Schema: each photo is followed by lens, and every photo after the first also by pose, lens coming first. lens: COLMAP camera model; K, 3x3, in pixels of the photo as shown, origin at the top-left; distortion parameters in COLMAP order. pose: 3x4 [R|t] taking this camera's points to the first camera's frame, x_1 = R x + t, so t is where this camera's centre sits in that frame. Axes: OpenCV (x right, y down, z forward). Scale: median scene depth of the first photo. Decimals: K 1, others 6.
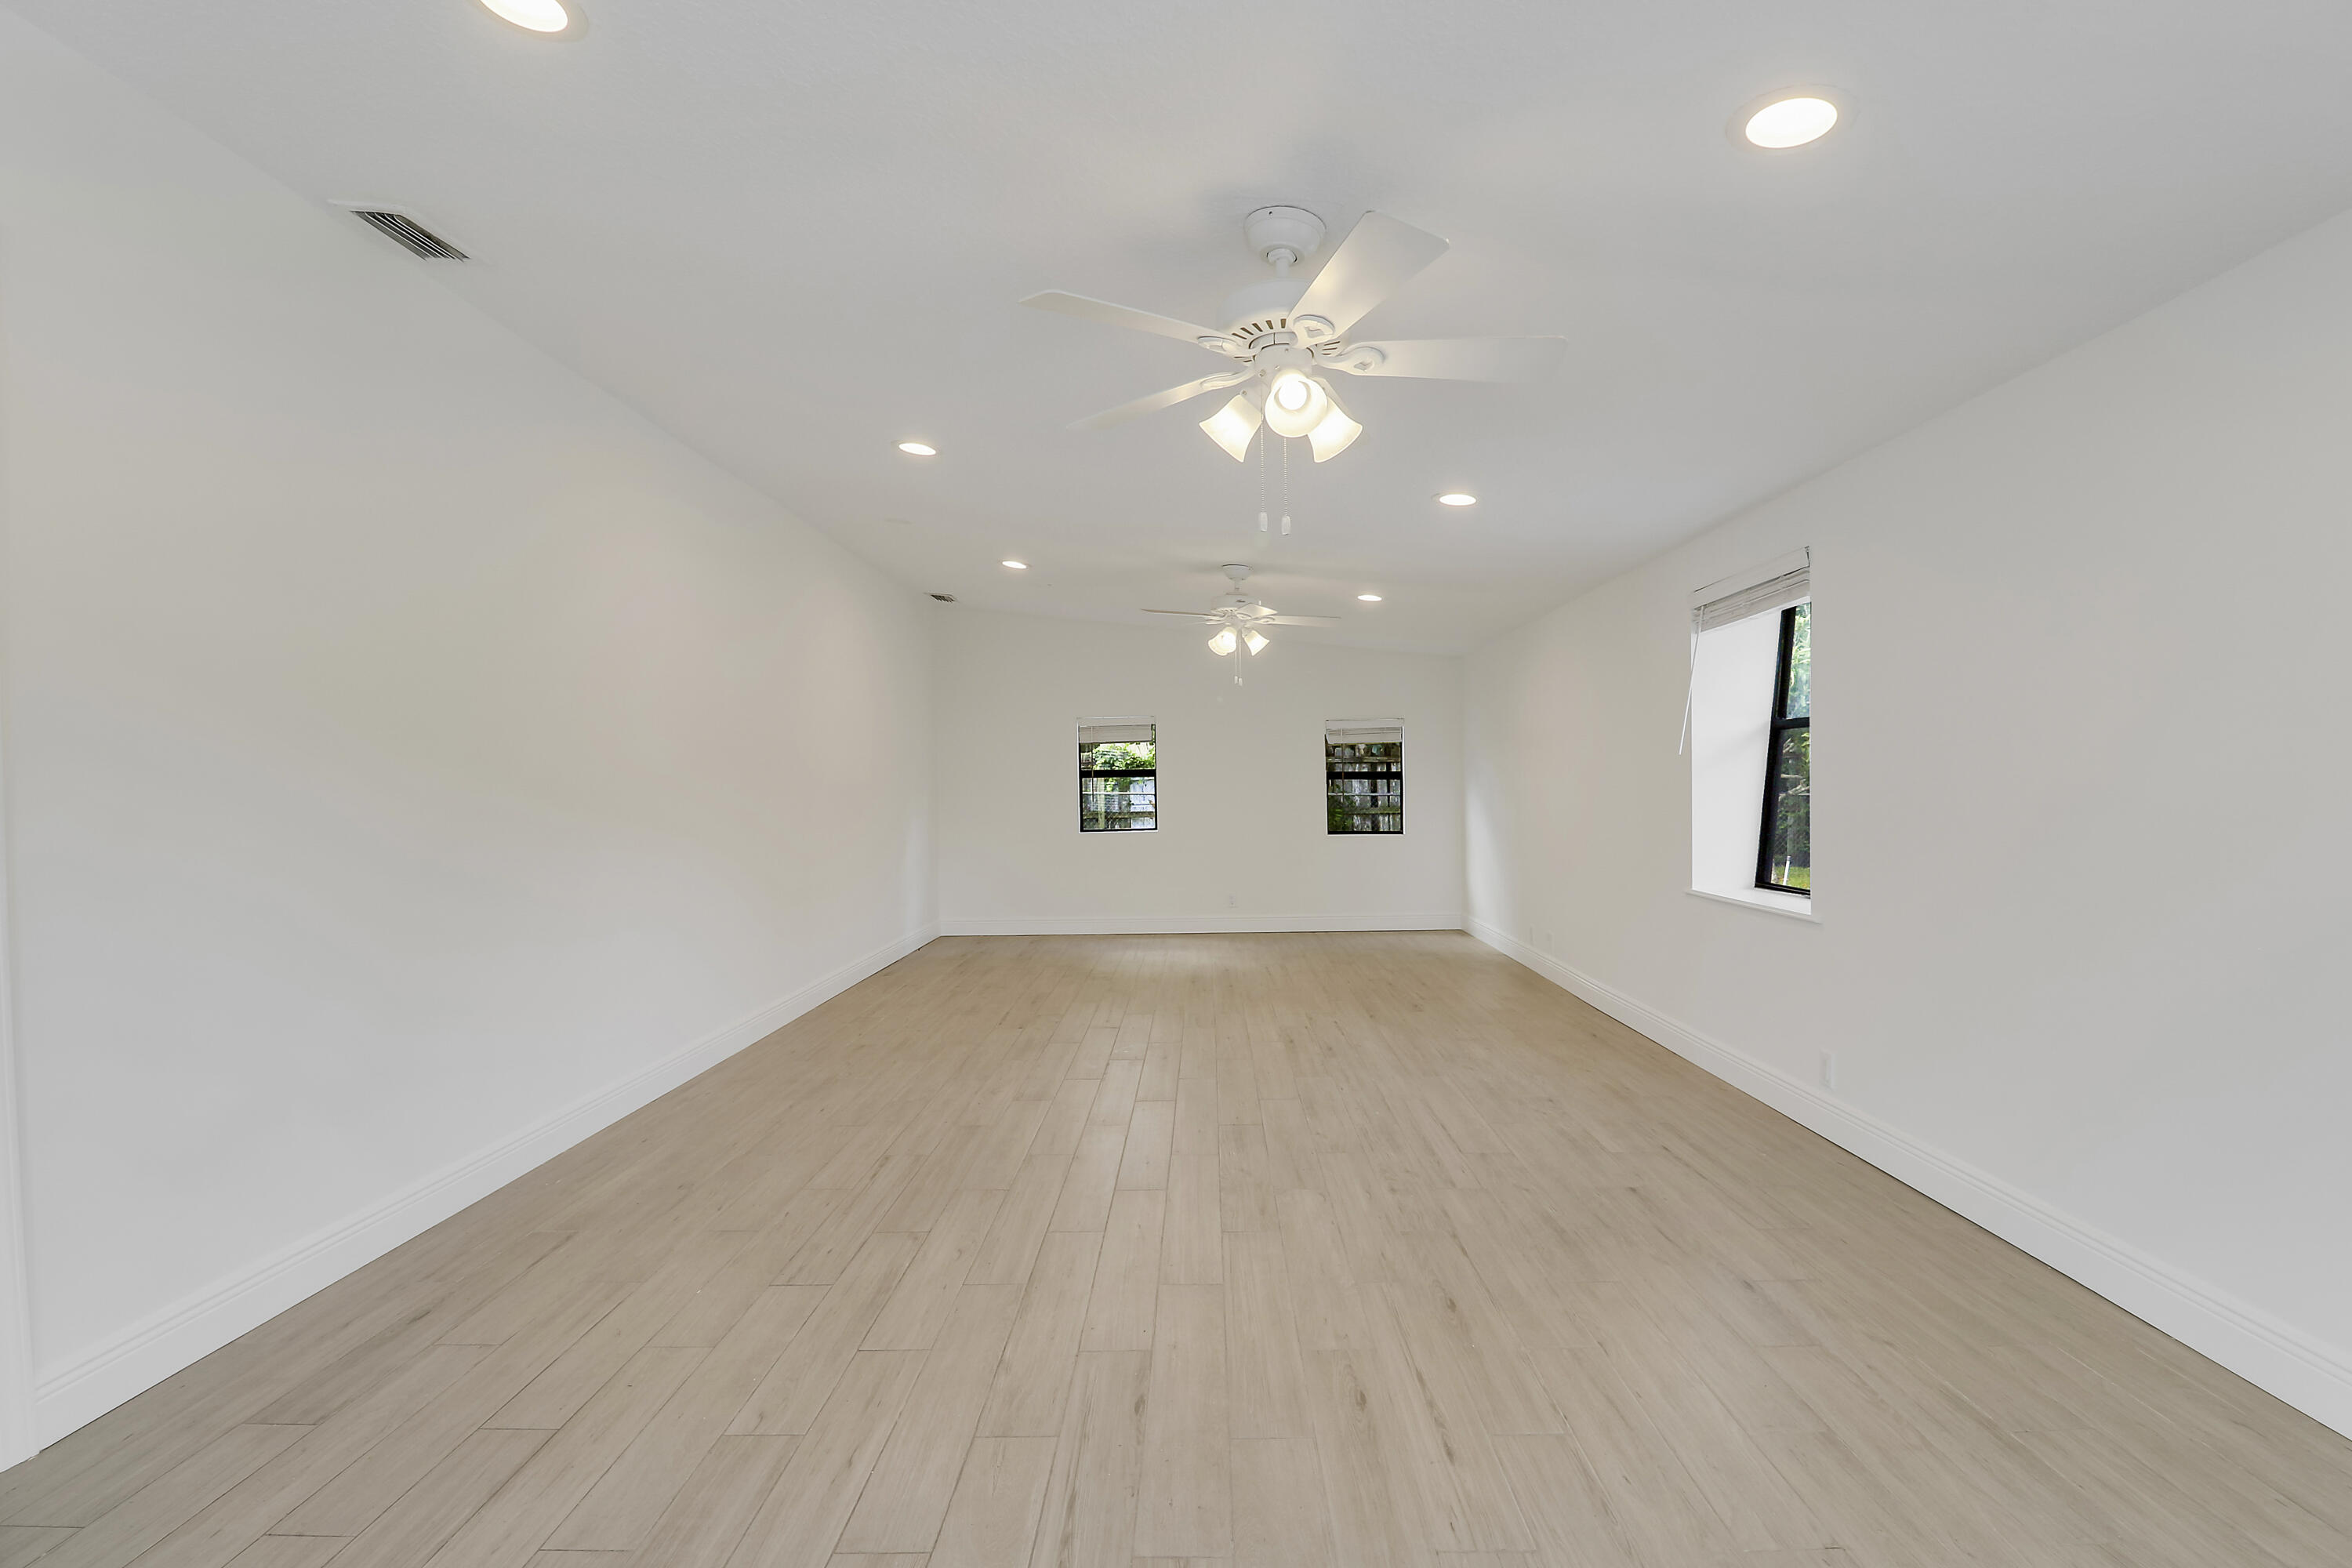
lens RADIAL K [[1097.0, 0, 1184.2], [0, 1097.0, 799.1], [0, 0, 1]] dist [-0.004631, -0.003802]
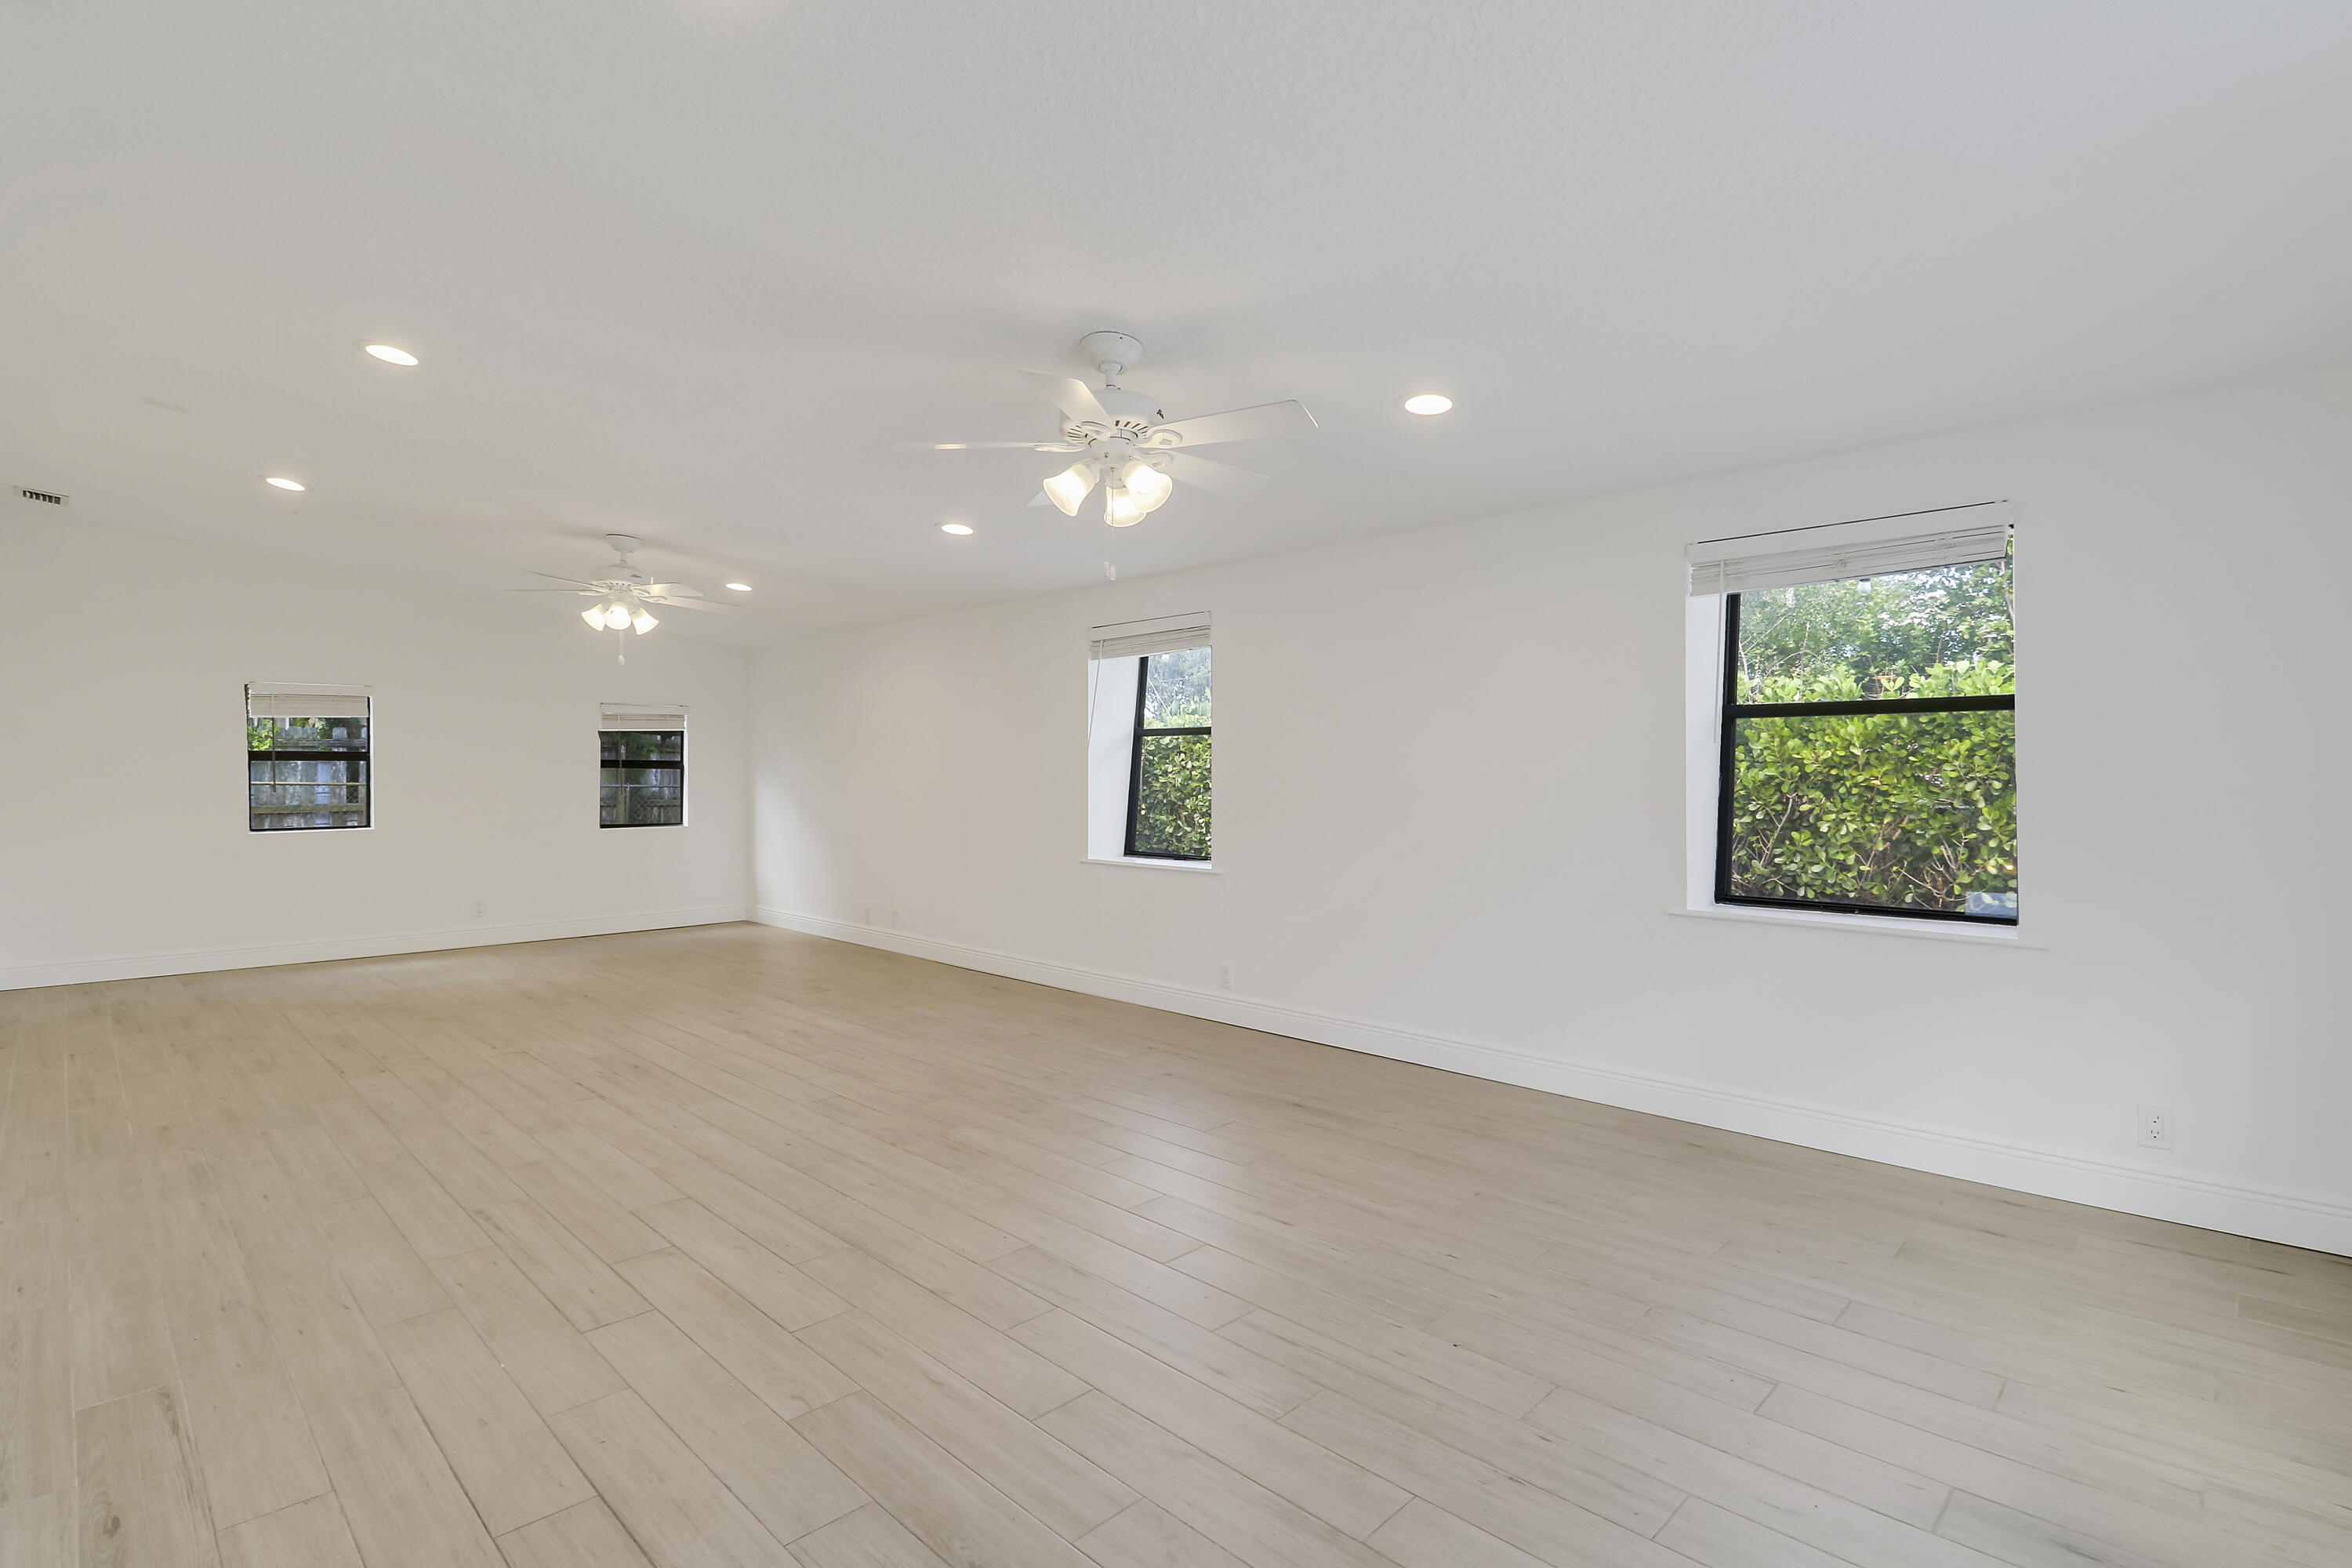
lens RADIAL K [[1097.0, 0, 1189.9], [0, 1097.0, 782.5], [0, 0, 1]] dist [-0.004631, -0.003802]
pose [[0.701676, 0.006295, 0.712468, -0.276089], [-0.001020, 0.999969, -0.007831, 0.001806], [-0.712495, 0.004768, 0.701661, 0.010654]]
